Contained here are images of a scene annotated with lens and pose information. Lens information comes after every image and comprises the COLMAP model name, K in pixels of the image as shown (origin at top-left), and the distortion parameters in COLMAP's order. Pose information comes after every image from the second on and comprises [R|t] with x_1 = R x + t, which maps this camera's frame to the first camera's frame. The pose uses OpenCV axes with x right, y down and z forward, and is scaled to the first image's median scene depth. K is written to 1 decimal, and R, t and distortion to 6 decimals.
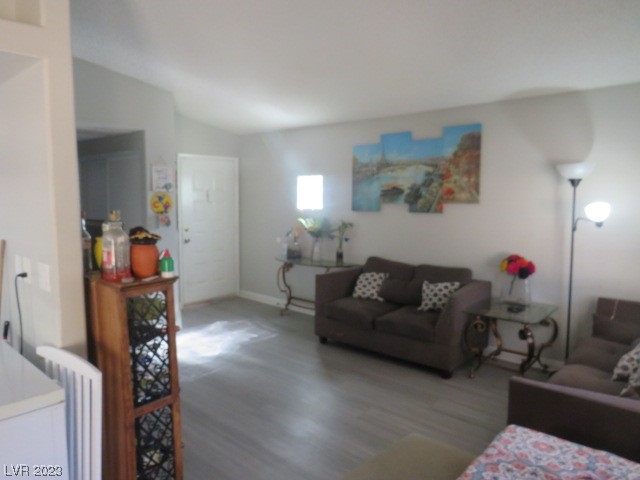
lens RADIAL K [[451.2, 0, 320.0], [0, 451.2, 240.0], [0, 0, 1]] dist [-0.030298, 0.024521]
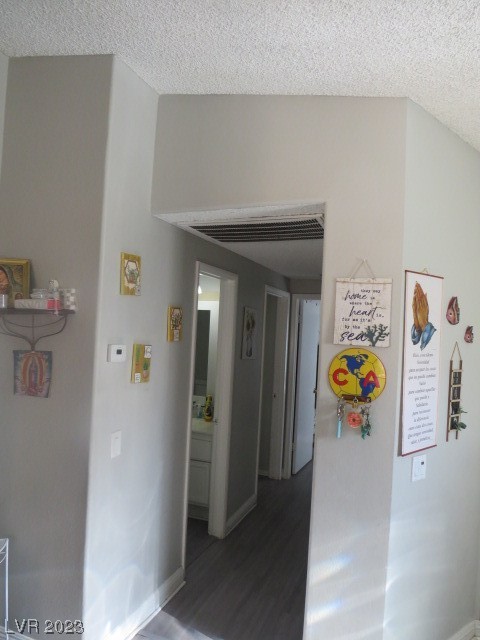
lens RADIAL K [[450.4, 0, 240.0], [0, 450.4, 320.0], [0, 0, 1]] dist [-0.029882, 0.001576]
pose [[0.346581, -0.004695, -0.938008, -0.014445], [-0.150023, 0.986838, -0.060371, -0.102882], [0.925945, 0.161646, 0.341315, 0.861963]]
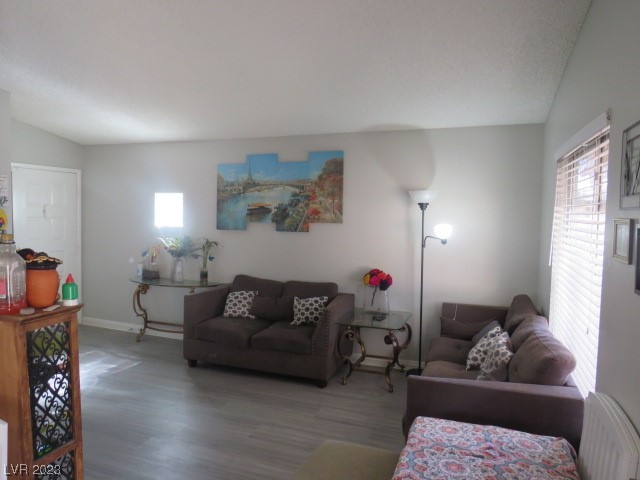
lens RADIAL K [[450.4, 0, 320.0], [0, 450.4, 240.0], [0, 0, 1]] dist [-0.029882, 0.001576]
pose [[0.932347, -0.005590, 0.361523, -0.090519], [0.019489, 0.999204, -0.034810, -0.002889], [-0.361040, 0.039501, 0.931713, -0.001062]]
